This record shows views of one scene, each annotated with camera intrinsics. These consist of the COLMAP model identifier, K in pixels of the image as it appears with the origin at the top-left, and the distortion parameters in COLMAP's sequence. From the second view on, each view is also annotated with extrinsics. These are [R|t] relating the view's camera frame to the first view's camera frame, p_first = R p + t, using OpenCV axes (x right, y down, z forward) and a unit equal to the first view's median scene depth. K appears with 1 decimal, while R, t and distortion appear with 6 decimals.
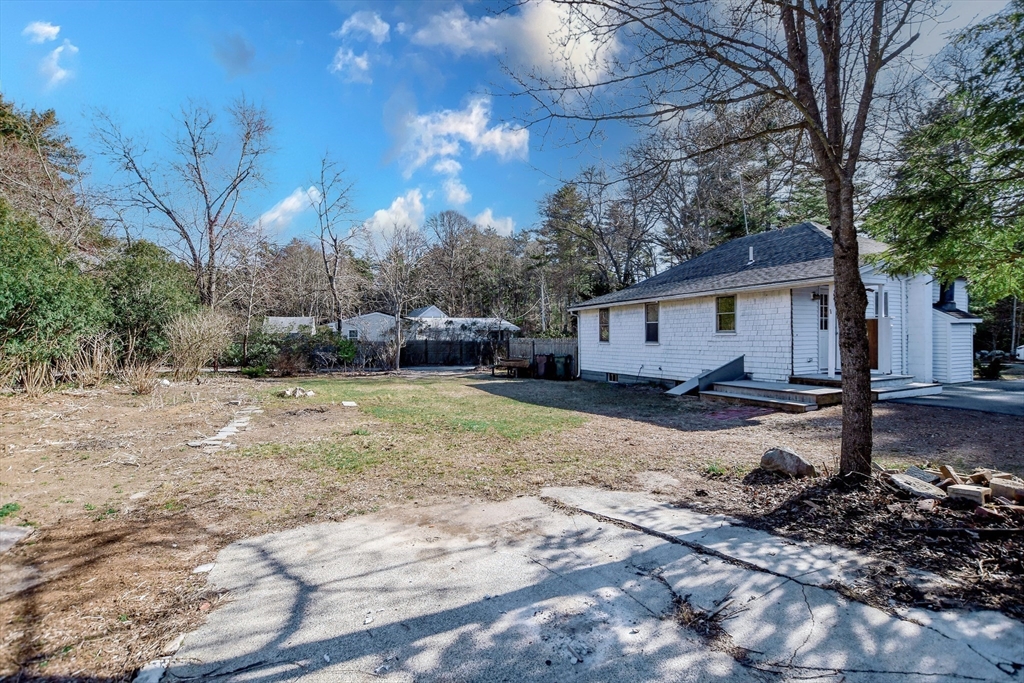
lens RADIAL K [[456.3, 0, 508.4], [0, 456.3, 345.0], [0, 0, 1]] dist [-0.036633, 0.005173]
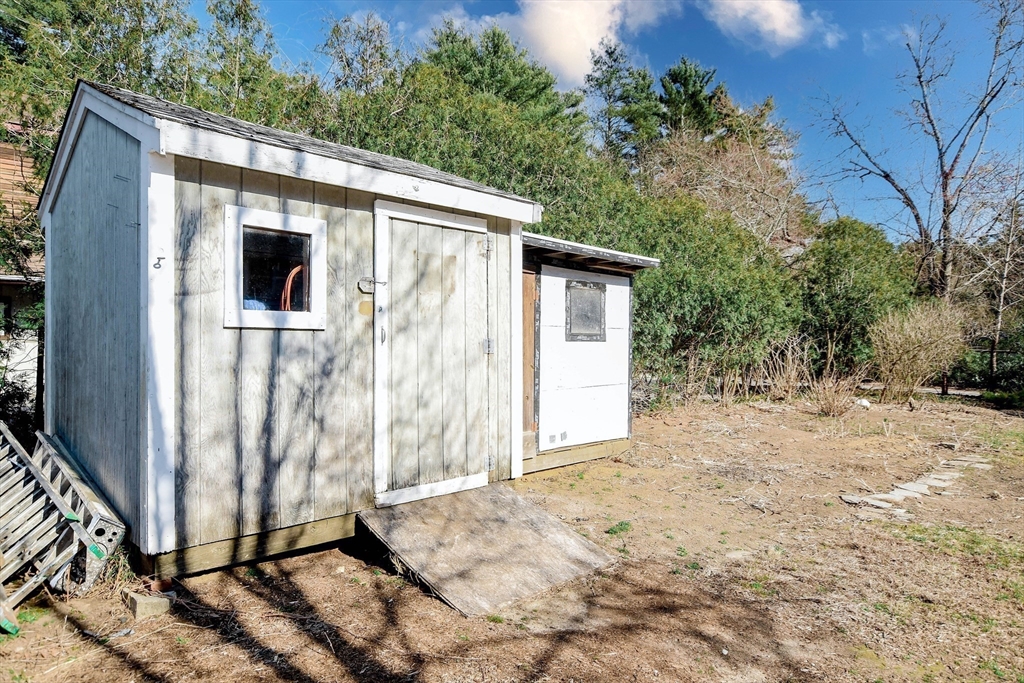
lens RADIAL K [[632.3, 0, 512.0], [0, 632.3, 341.5], [0, 0, 1]] dist [-0.000999, 0.002291]
pose [[0.357537, -0.001194, -0.933898, 0.004564], [-0.017708, 0.999811, -0.008057, -0.000124], [0.933731, 0.019418, 0.357449, 0.084420]]
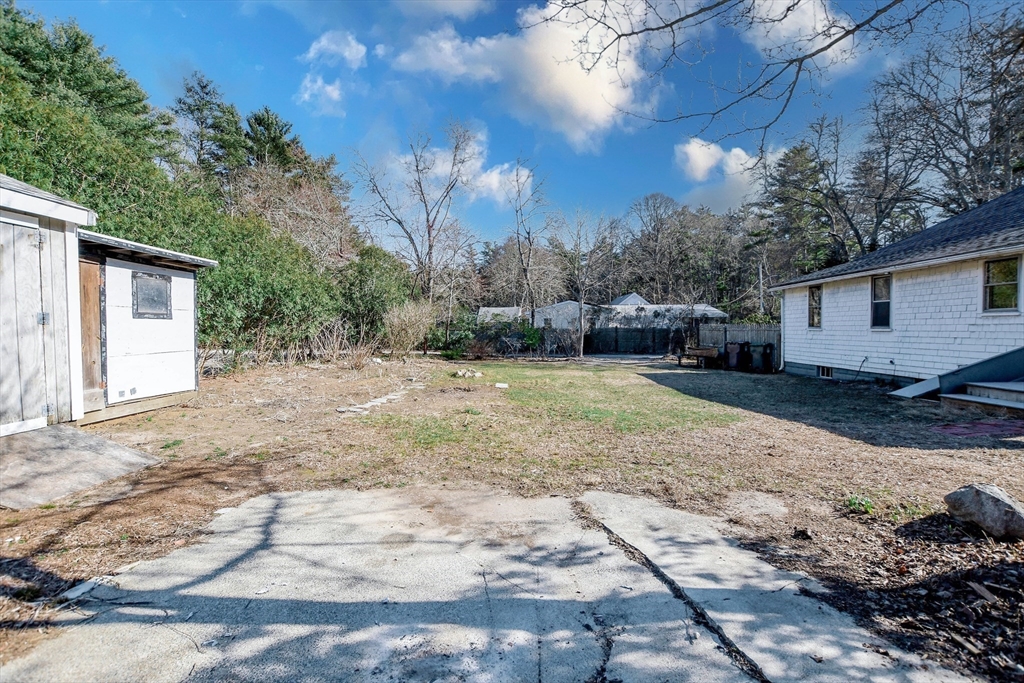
lens RADIAL K [[452.2, 0, 507.3], [0, 452.2, 343.1], [0, 0, 1]] dist [-0.034658, 0.005777]
pose [[0.893916, 0.013006, -0.448047, 0.104404], [-0.004394, 0.999785, 0.020255, 0.009702], [0.448214, -0.016138, 0.893781, 0.067971]]
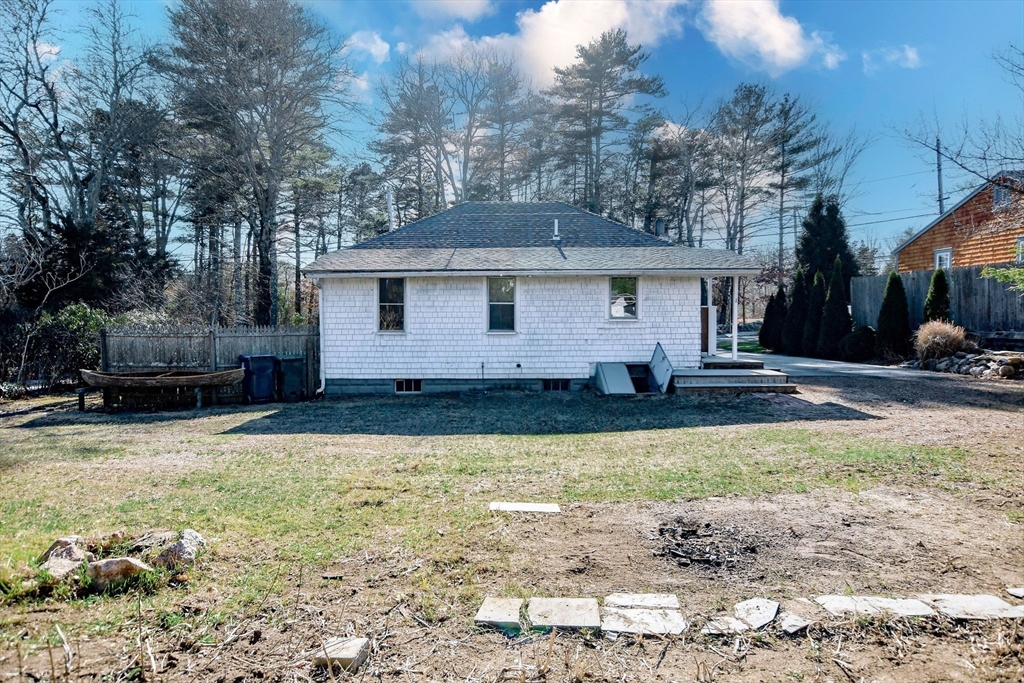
lens RADIAL K [[632.3, 0, 512.0], [0, 632.3, 341.5], [0, 0, 1]] dist [-0.000999, 0.002291]
pose [[0.414534, -0.029717, 0.909549, -0.704487], [0.014709, 0.999555, 0.025954, -0.017115], [-0.909915, 0.002619, 0.414786, 0.659904]]
